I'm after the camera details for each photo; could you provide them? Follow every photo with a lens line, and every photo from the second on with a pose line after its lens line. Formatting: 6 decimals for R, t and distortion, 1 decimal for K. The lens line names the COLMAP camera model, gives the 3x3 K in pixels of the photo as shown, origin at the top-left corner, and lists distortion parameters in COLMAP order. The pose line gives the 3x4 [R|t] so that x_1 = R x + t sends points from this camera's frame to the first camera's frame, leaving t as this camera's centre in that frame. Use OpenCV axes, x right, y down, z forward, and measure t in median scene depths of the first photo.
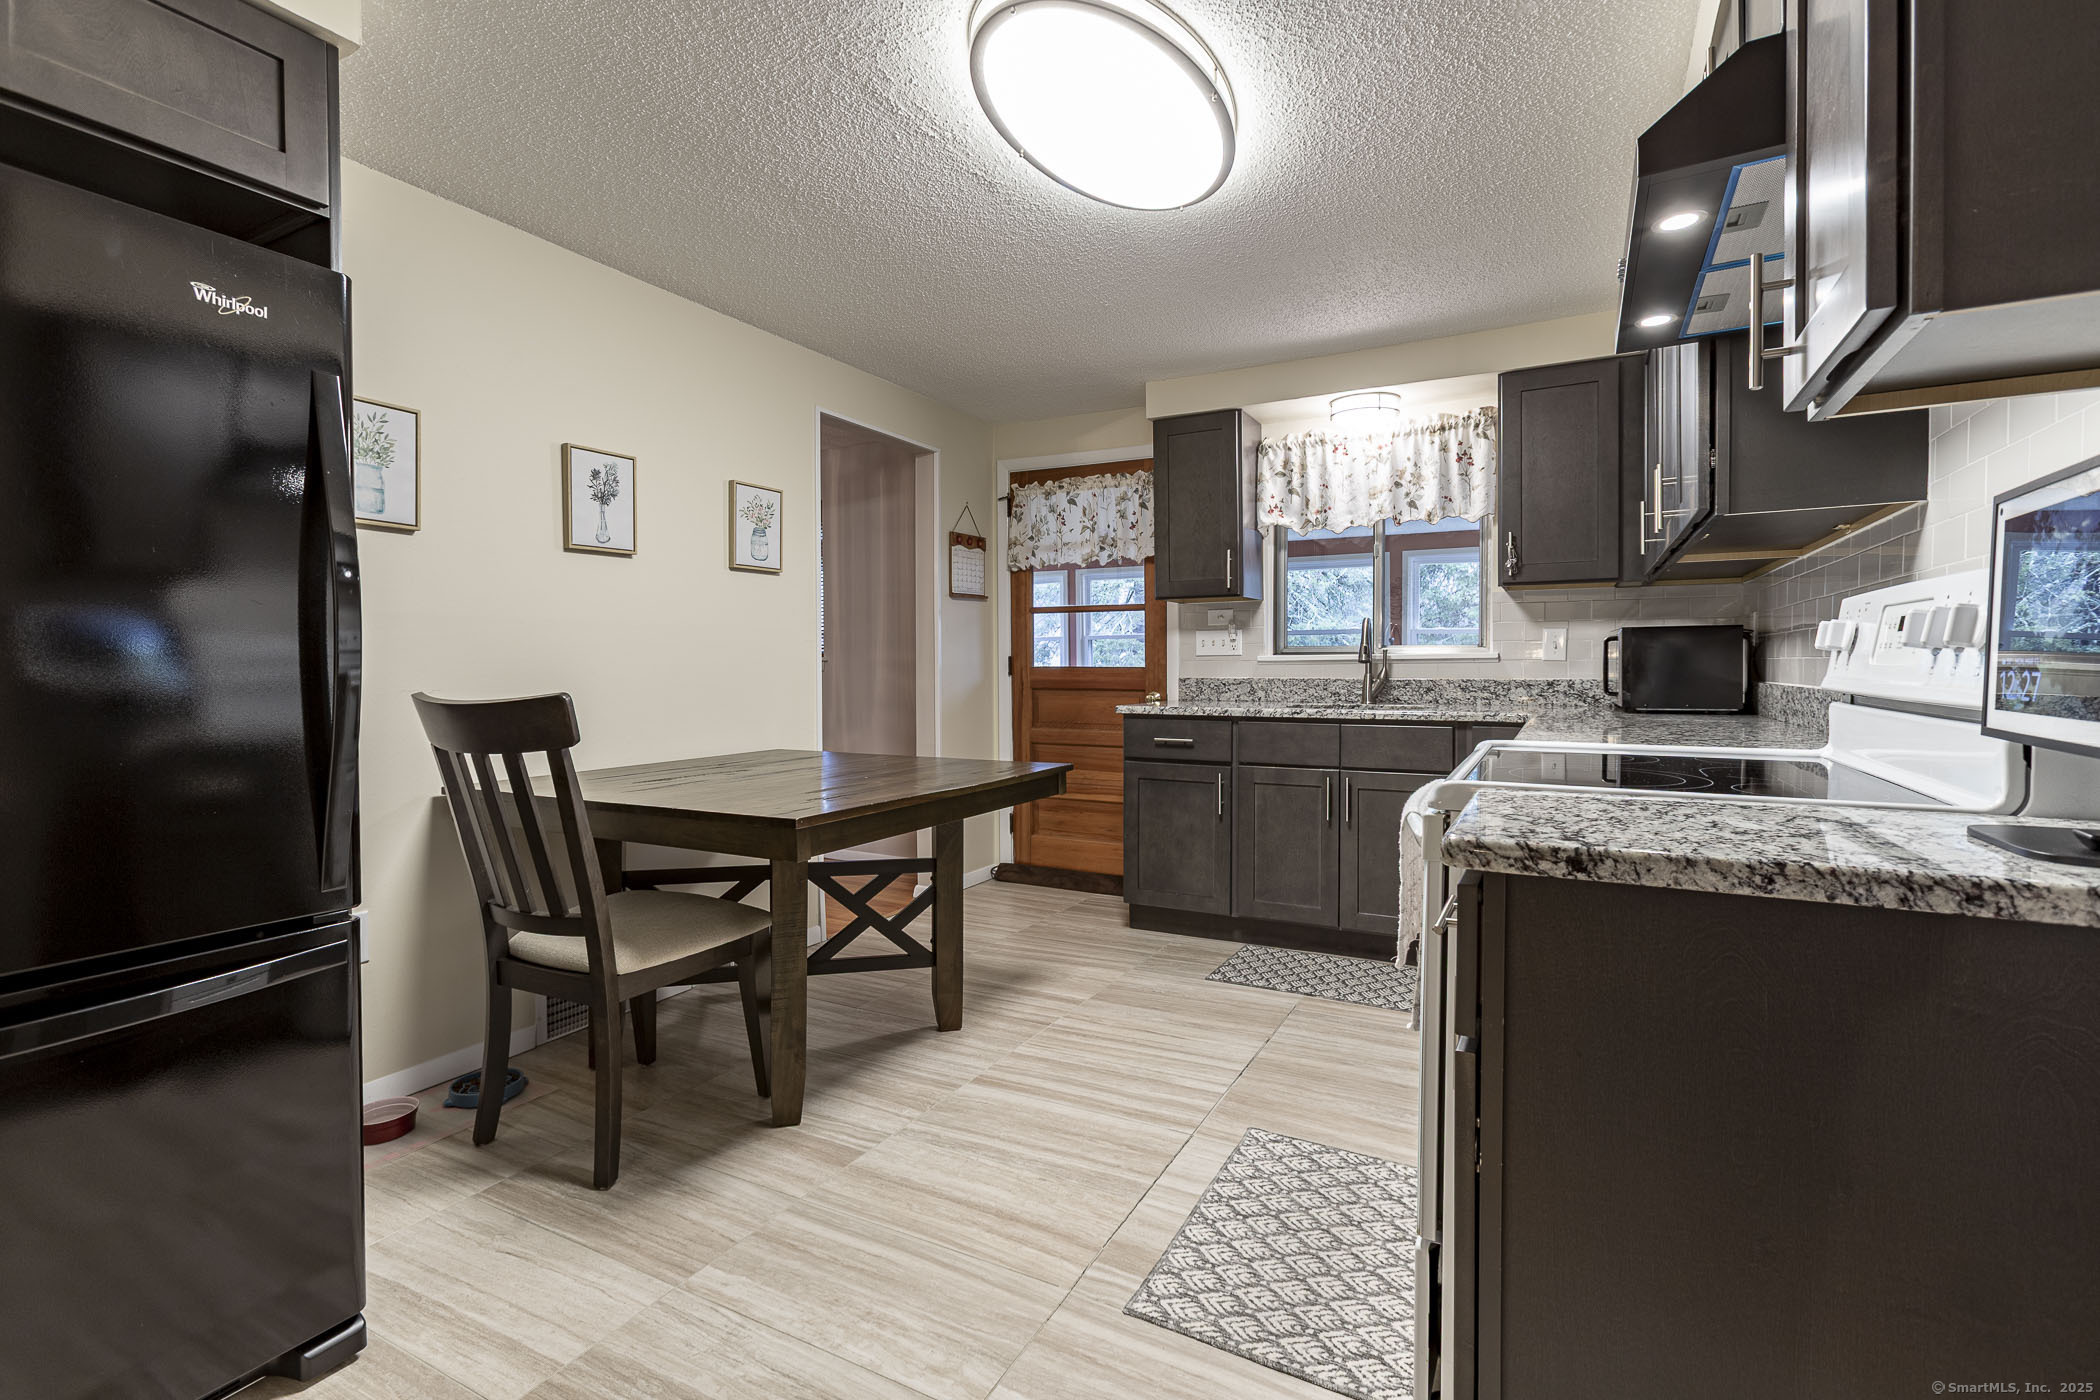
lens RADIAL K [[954.1, 0, 1052.4], [0, 954.1, 689.1], [0, 0, 1]] dist [-0.011977, 0.012410]
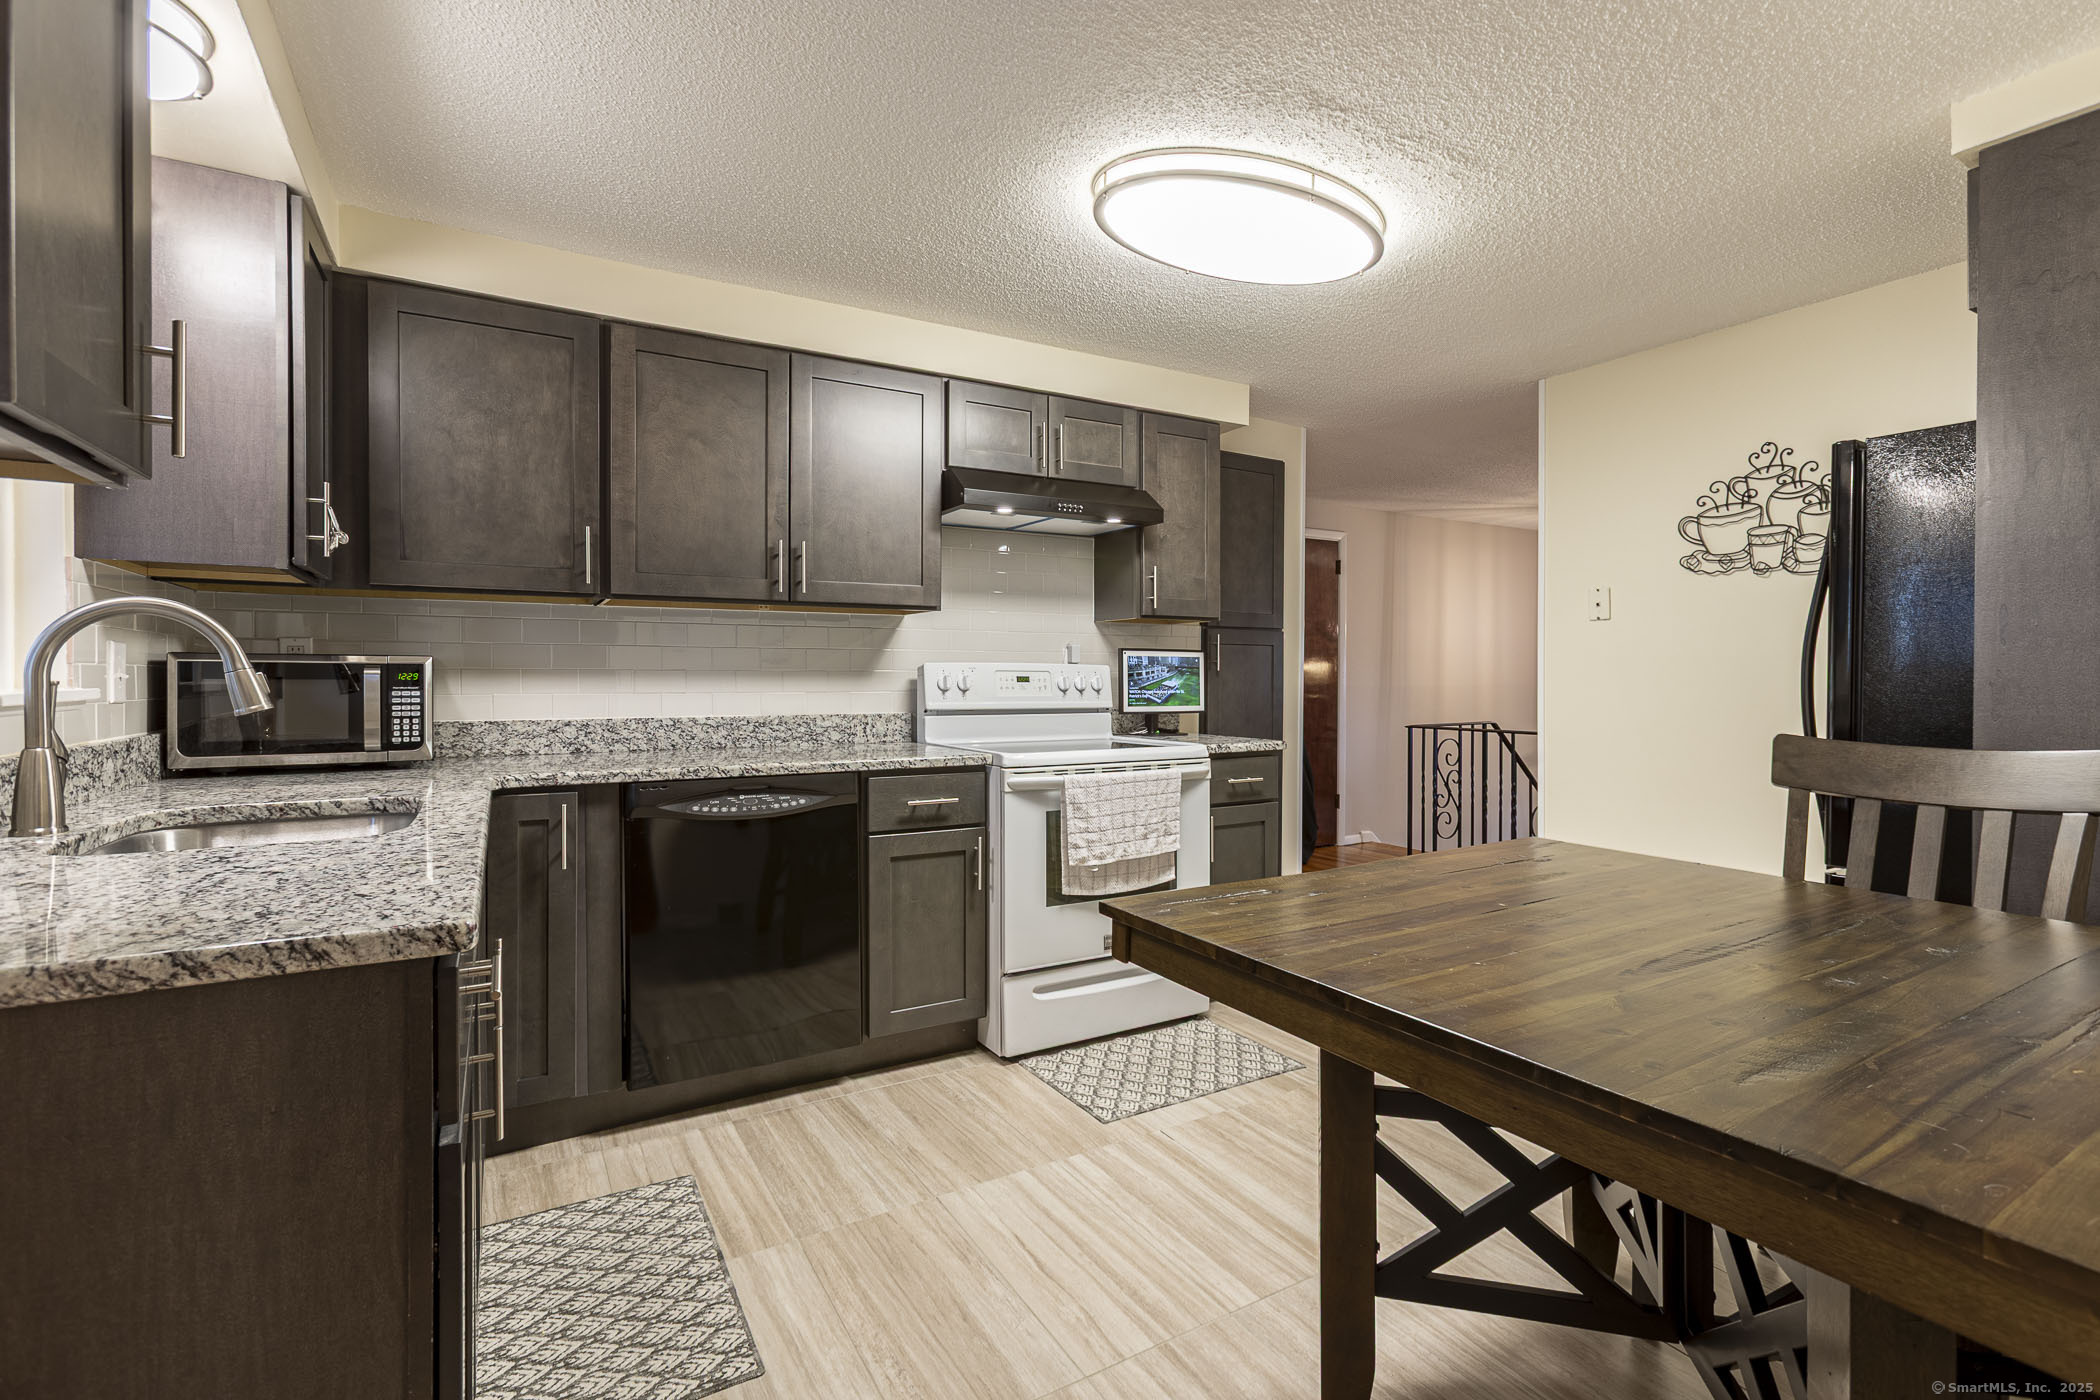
lens RADIAL K [[954.1, 0, 1052.4], [0, 954.1, 689.1], [0, 0, 1]] dist [-0.011977, 0.012410]
pose [[-0.856418, -0.001616, 0.516281, -0.355762], [0.015405, 0.999470, 0.028684, -0.086198], [-0.516053, 0.032519, -0.855939, 2.240381]]
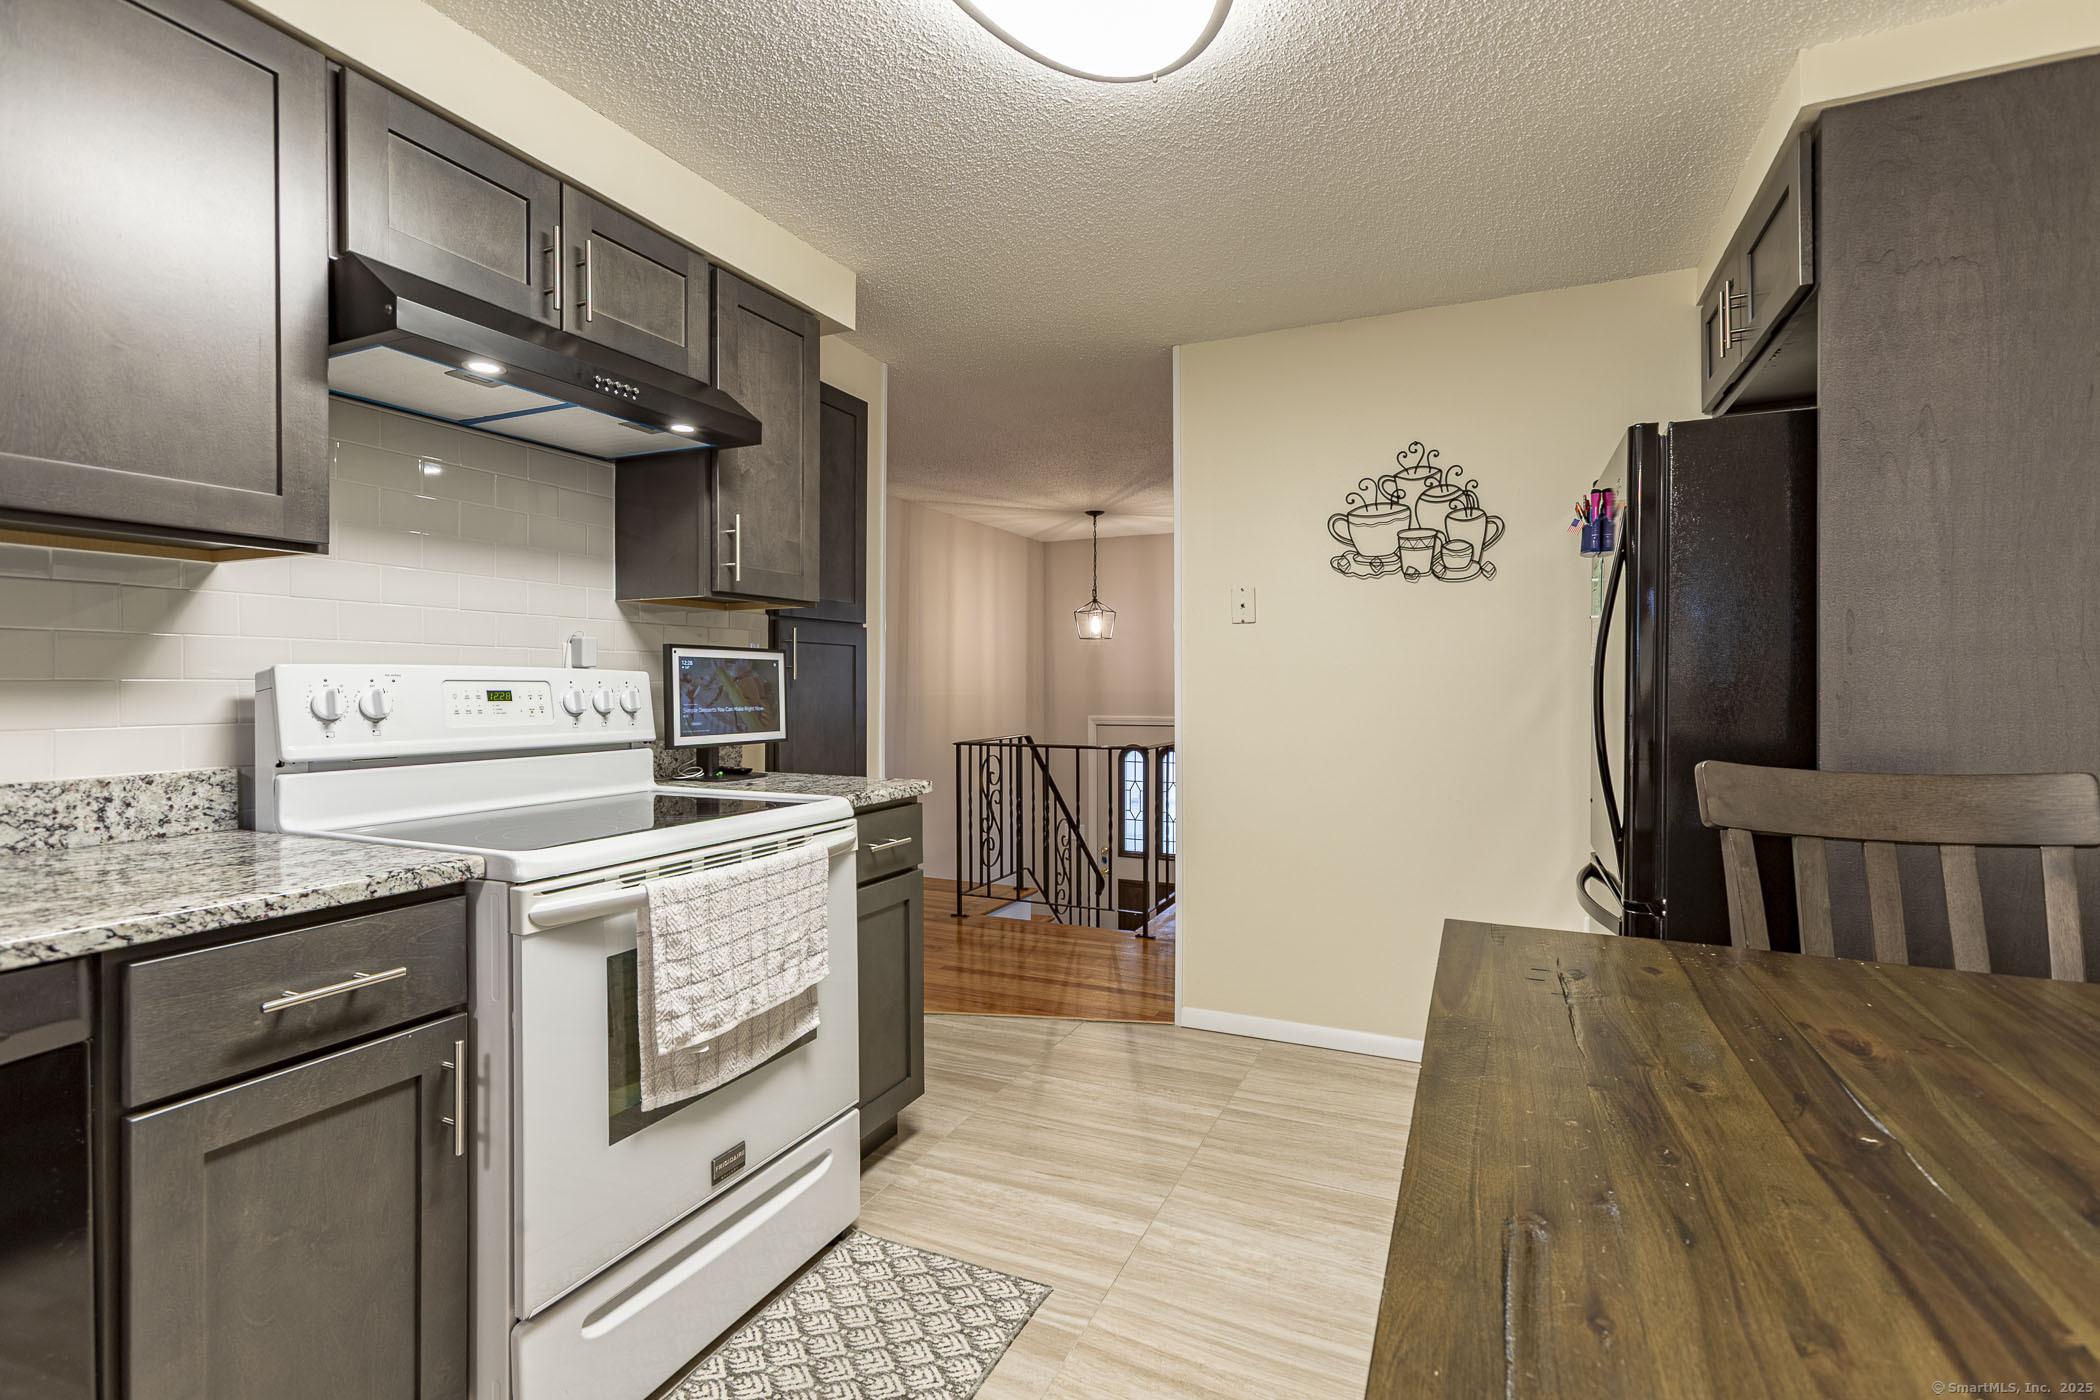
lens RADIAL K [[954.1, 0, 1052.4], [0, 954.1, 689.1], [0, 0, 1]] dist [-0.011977, 0.012410]
pose [[-0.997977, 0.007950, -0.063078, 0.115776], [0.006283, 0.999627, 0.026589, -0.083470], [0.063266, 0.026138, -0.997654, 1.745099]]
